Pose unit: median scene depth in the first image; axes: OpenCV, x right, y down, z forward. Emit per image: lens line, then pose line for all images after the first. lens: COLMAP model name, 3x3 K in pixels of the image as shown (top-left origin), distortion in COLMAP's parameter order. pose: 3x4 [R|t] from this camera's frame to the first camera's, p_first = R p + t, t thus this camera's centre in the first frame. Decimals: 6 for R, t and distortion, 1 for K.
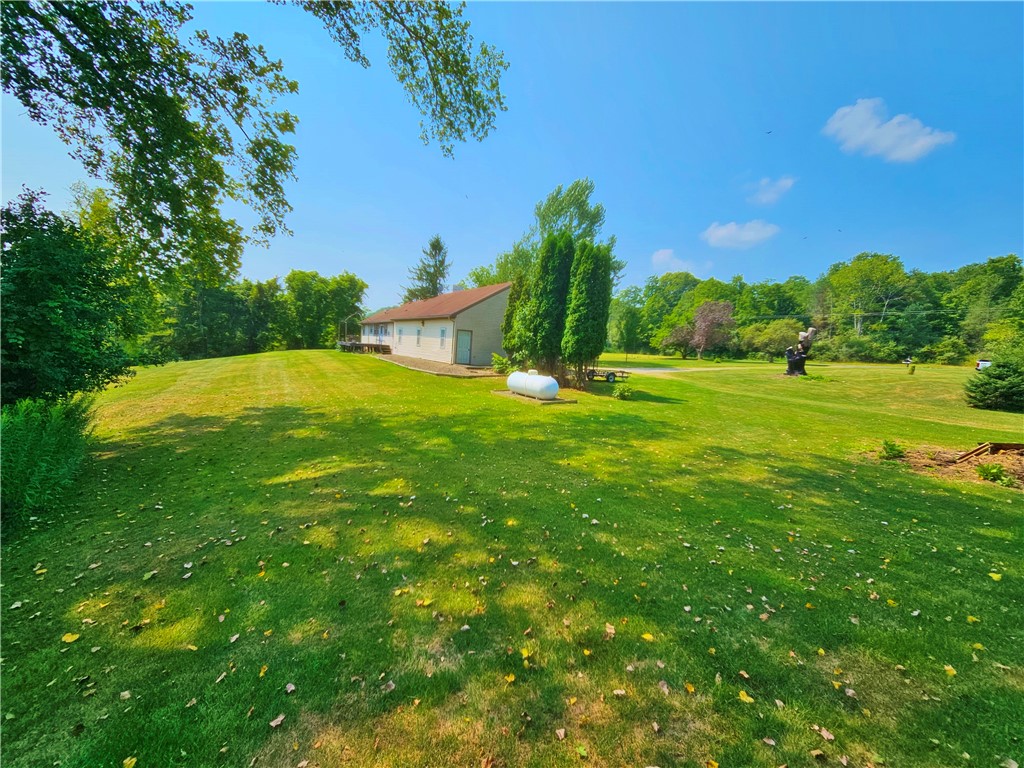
lens RADIAL K [[422.3, 0, 511.5], [0, 422.3, 379.5], [0, 0, 1]] dist [-0.004728, 0.000160]
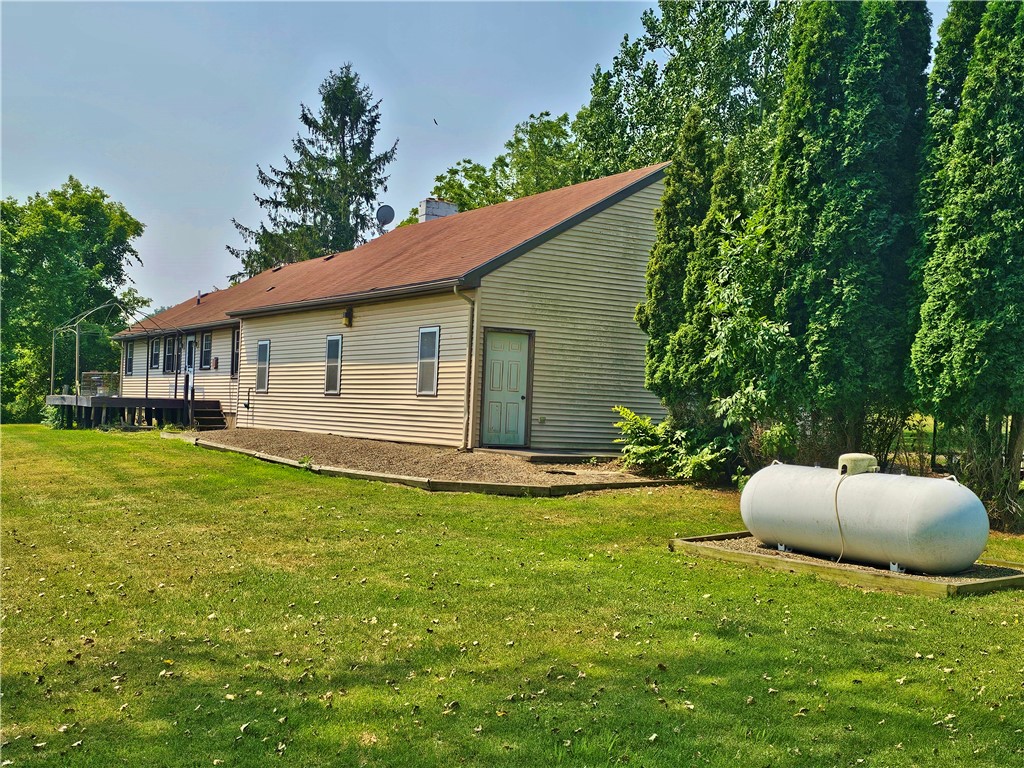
lens RADIAL K [[1221.1, 0, 512.6], [0, 1221.1, 388.9], [0, 0, 1]] dist [0.089619, 0.000000]
pose [[0.999190, -0.034123, -0.021308, -0.087032], [0.032070, 0.995405, -0.090222, -0.000985], [0.024289, 0.089465, 0.995694, 0.164360]]
